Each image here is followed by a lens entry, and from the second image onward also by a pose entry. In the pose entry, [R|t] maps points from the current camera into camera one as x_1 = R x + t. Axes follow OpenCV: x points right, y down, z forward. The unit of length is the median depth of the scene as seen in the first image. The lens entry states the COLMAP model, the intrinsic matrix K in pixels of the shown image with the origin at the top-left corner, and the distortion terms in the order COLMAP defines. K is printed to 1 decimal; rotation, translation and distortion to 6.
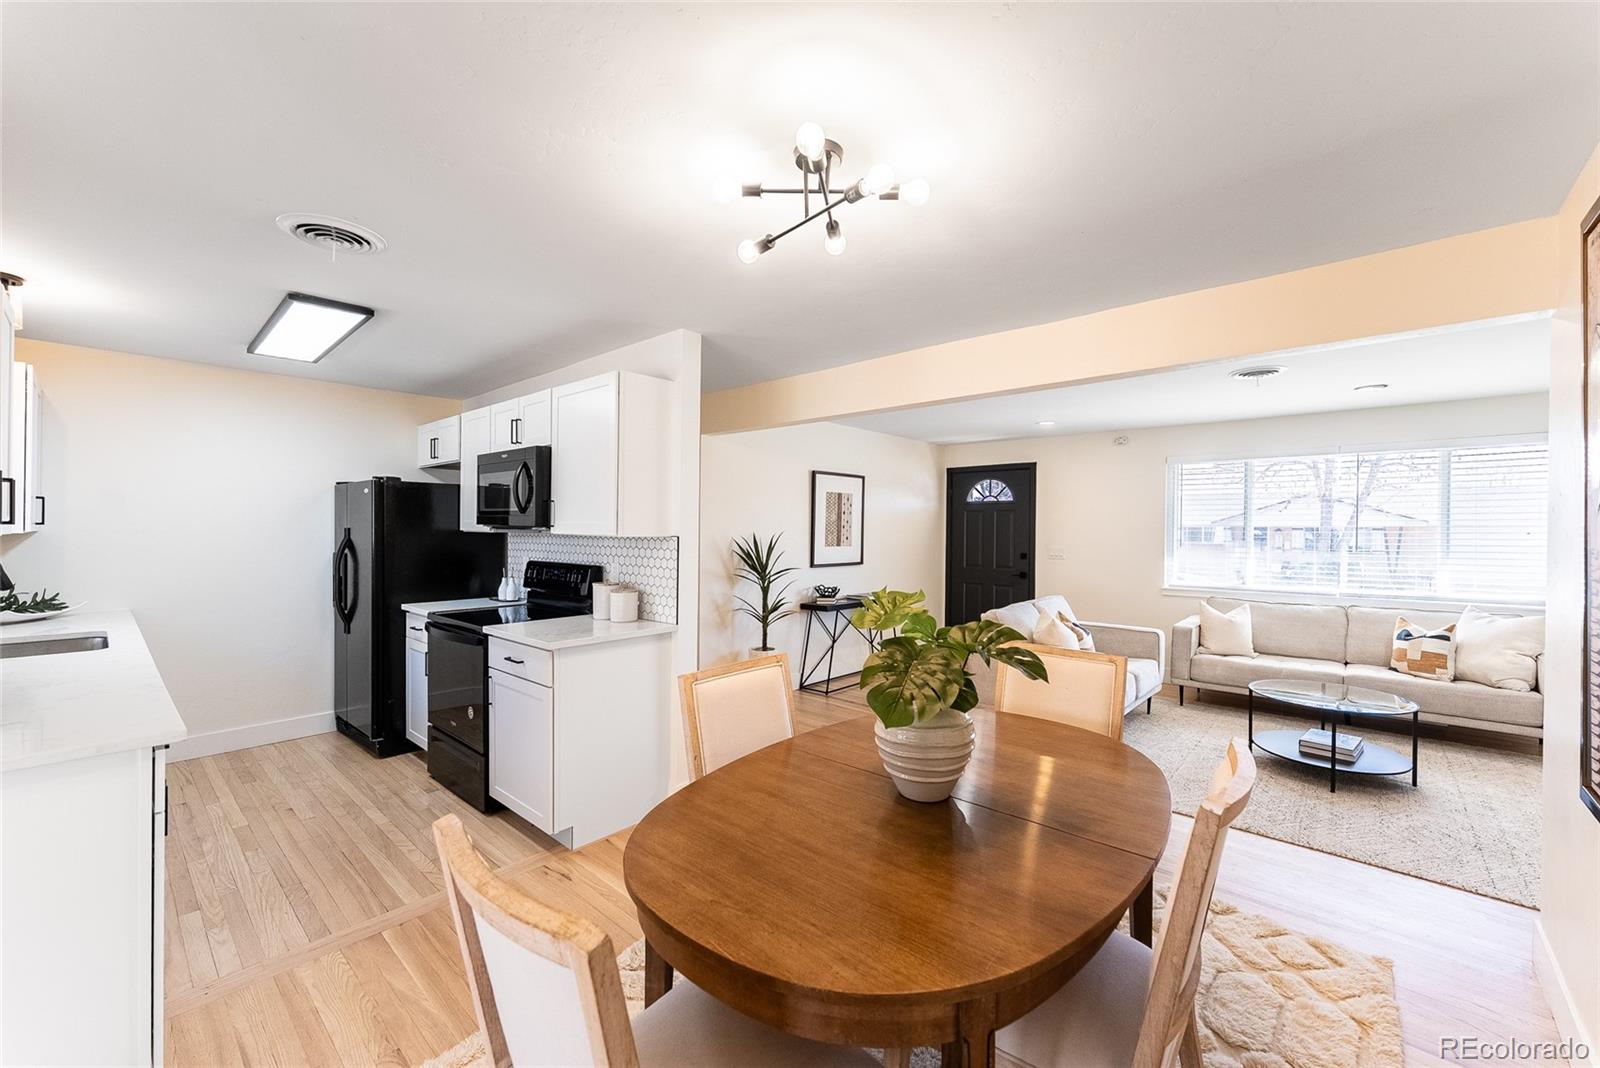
lens RADIAL K [[640.3, 0, 800.0], [0, 640.3, 531.7], [0, 0, 1]] dist [-0.000327, -0.001206]
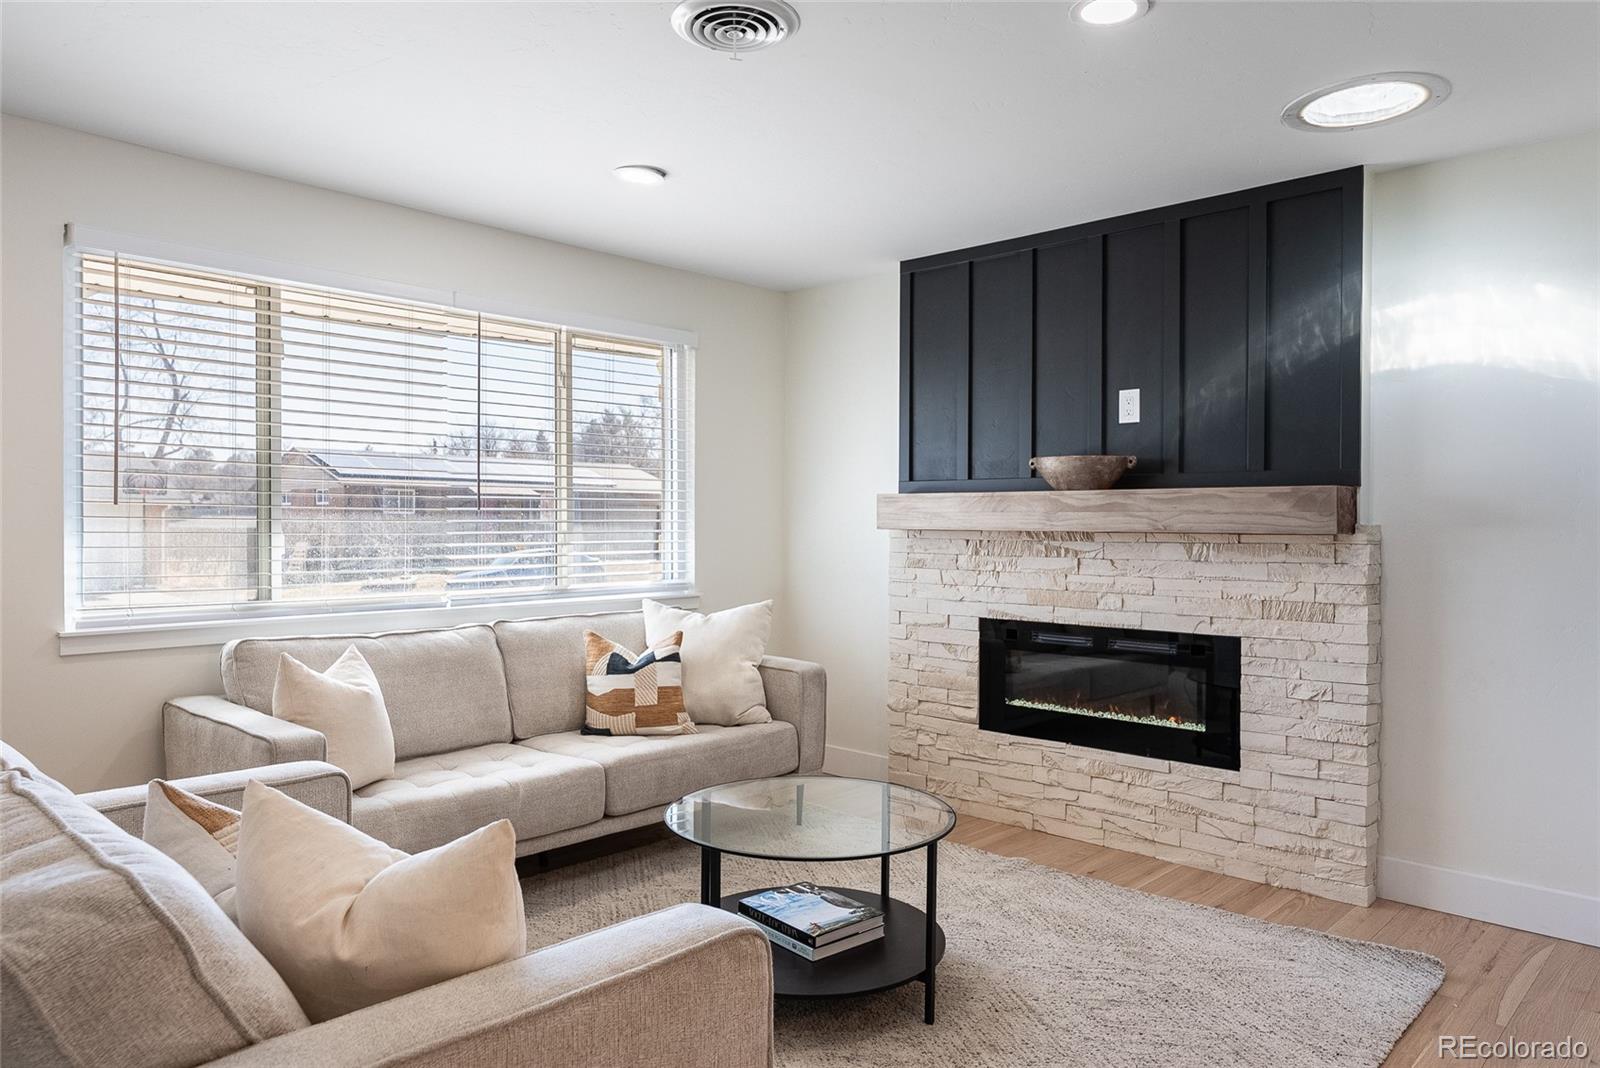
lens RADIAL K [[1075.5, 0, 793.6], [0, 1075.5, 532.7], [0, 0, 1]] dist [-0.025193, 0.001020]
pose [[0.044004, -0.017360, 0.998881, 0.065358], [0.003209, 0.999846, 0.017235, 0.038920], [-0.999026, 0.002447, 0.044053, 0.819761]]
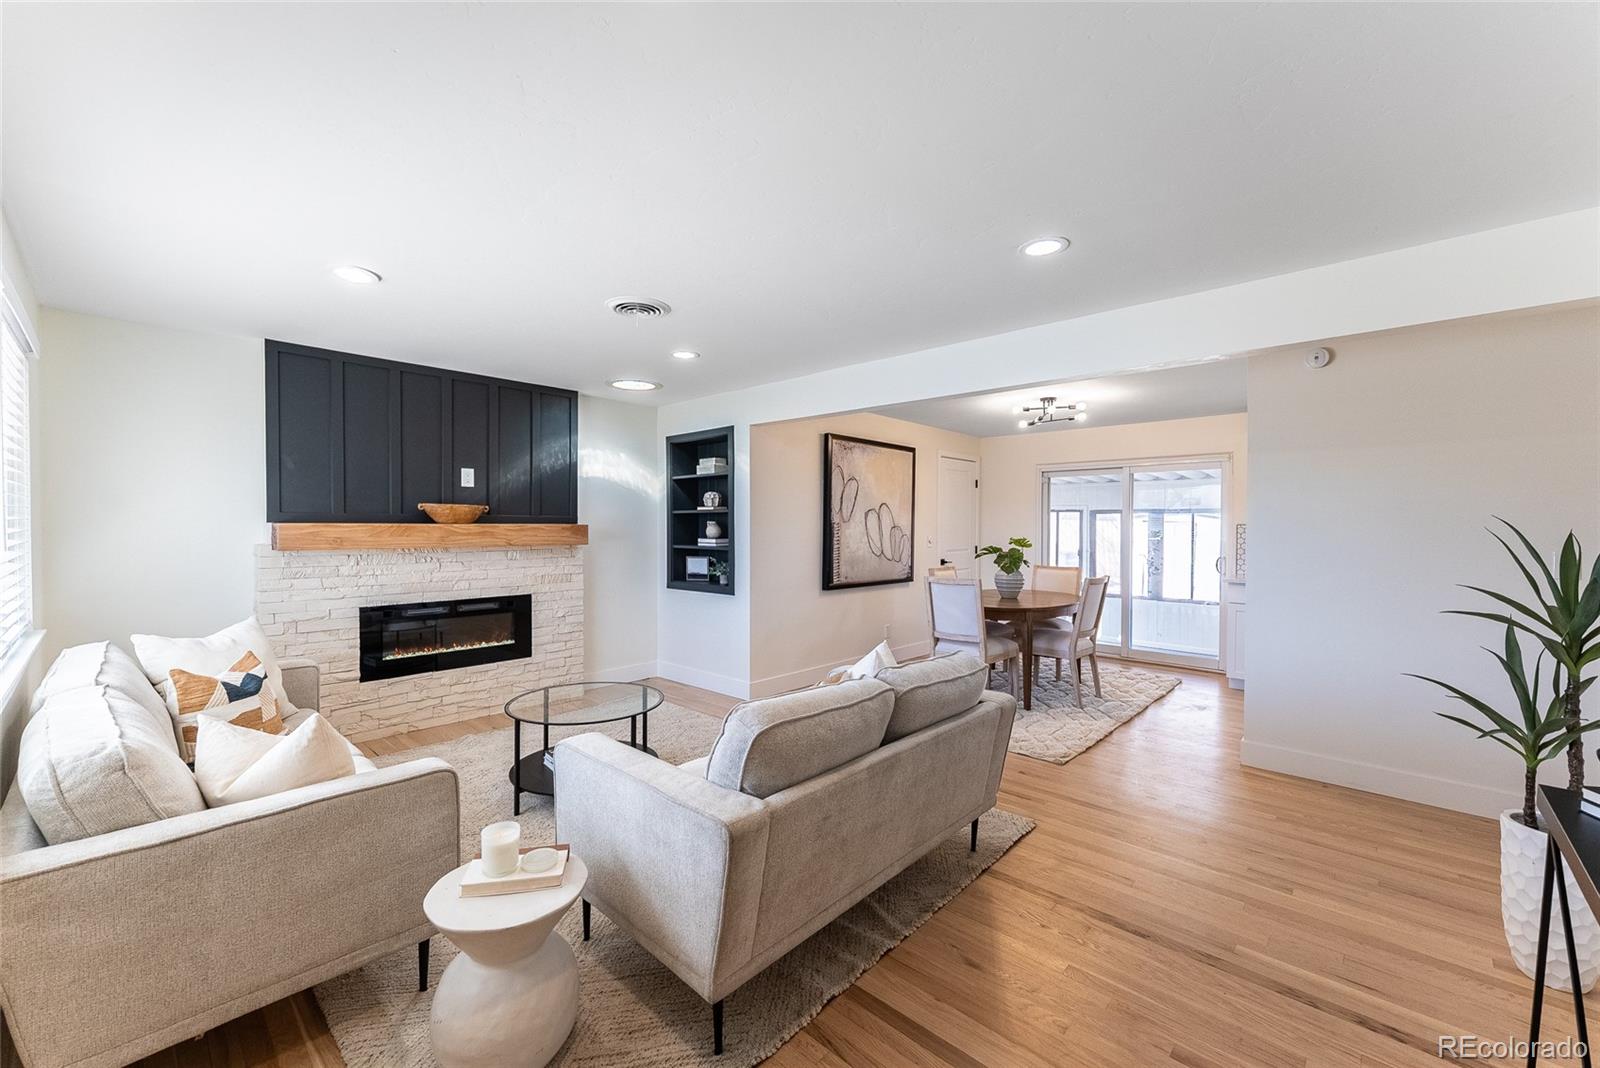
lens RADIAL K [[640.3, 0, 790.8], [0, 640.3, 536.2], [0, 0, 1]] dist [-0.000327, -0.001206]
pose [[-0.999653, -0.010608, 0.024102, 0.456299], [-0.010027, 0.999660, 0.024071, 0.010558], [-0.024349, 0.023821, -0.999420, 1.553568]]
